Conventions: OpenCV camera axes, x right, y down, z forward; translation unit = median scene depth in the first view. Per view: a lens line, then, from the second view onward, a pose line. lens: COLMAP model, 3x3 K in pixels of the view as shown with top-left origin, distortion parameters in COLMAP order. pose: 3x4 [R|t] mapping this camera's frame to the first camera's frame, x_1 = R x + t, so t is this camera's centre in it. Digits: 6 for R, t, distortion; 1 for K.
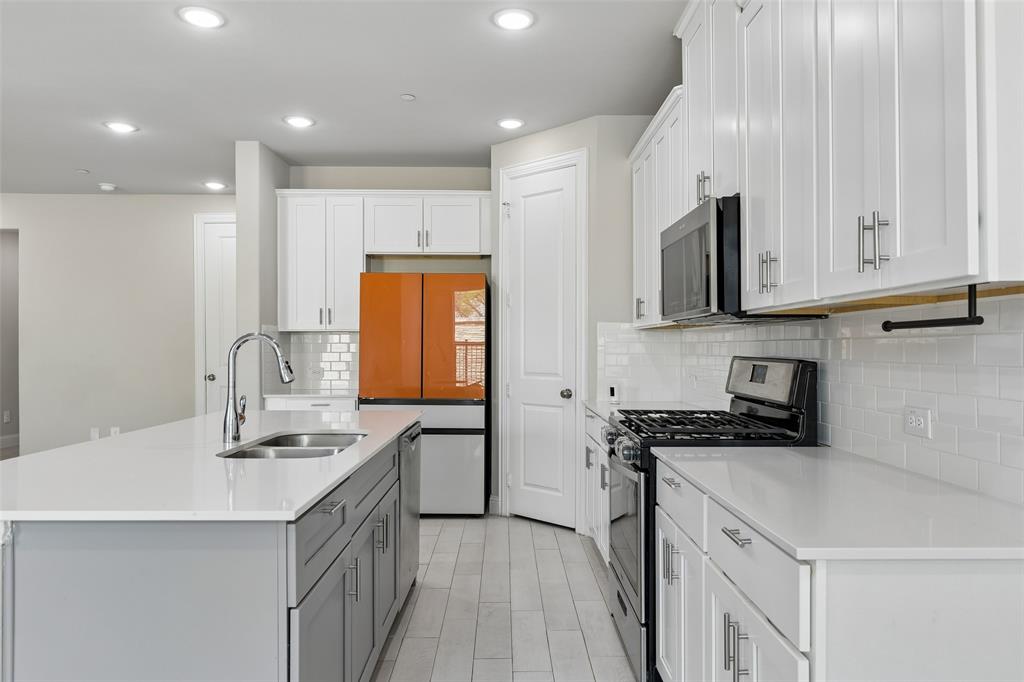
lens RADIAL K [[689.2, 0, 507.0], [0, 689.2, 344.3], [0, 0, 1]] dist [0.024132, 0.000488]
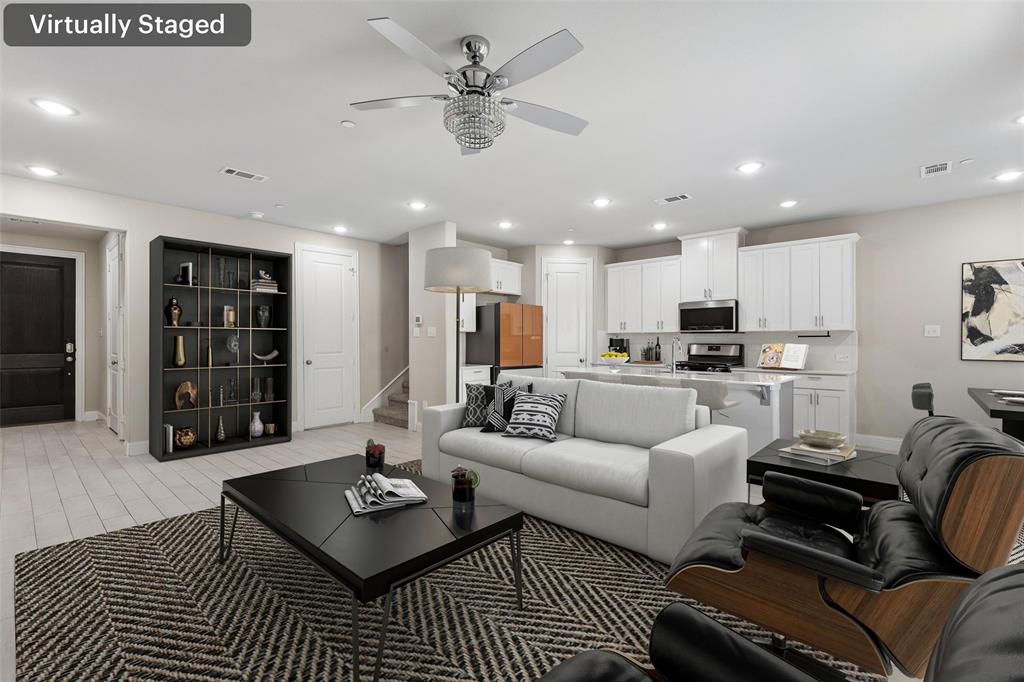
lens RADIAL K [[459.6, 0, 510.9], [0, 459.6, 340.8], [0, 0, 1]] dist [0.001132, -0.000079]
pose [[0.674088, -0.001852, 0.738648, -1.132155], [-0.003341, 0.999979, 0.005557, -0.002621], [-0.738643, -0.006214, 0.674068, 0.114175]]
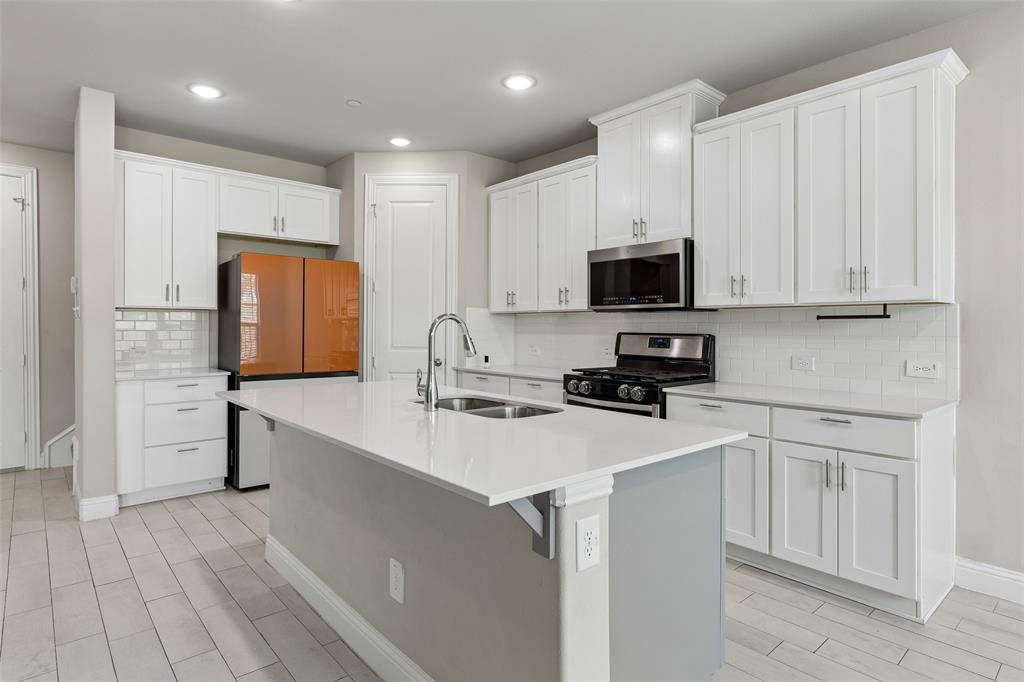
lens RADIAL K [[552.7, 0, 514.5], [0, 552.7, 330.3], [0, 0, 1]] dist [0.005710, 0.000513]
pose [[0.758540, -0.001514, 0.651625, -0.436037], [-0.006621, 0.999928, 0.010031, 0.000501], [-0.651593, -0.011923, 0.758475, 0.118711]]
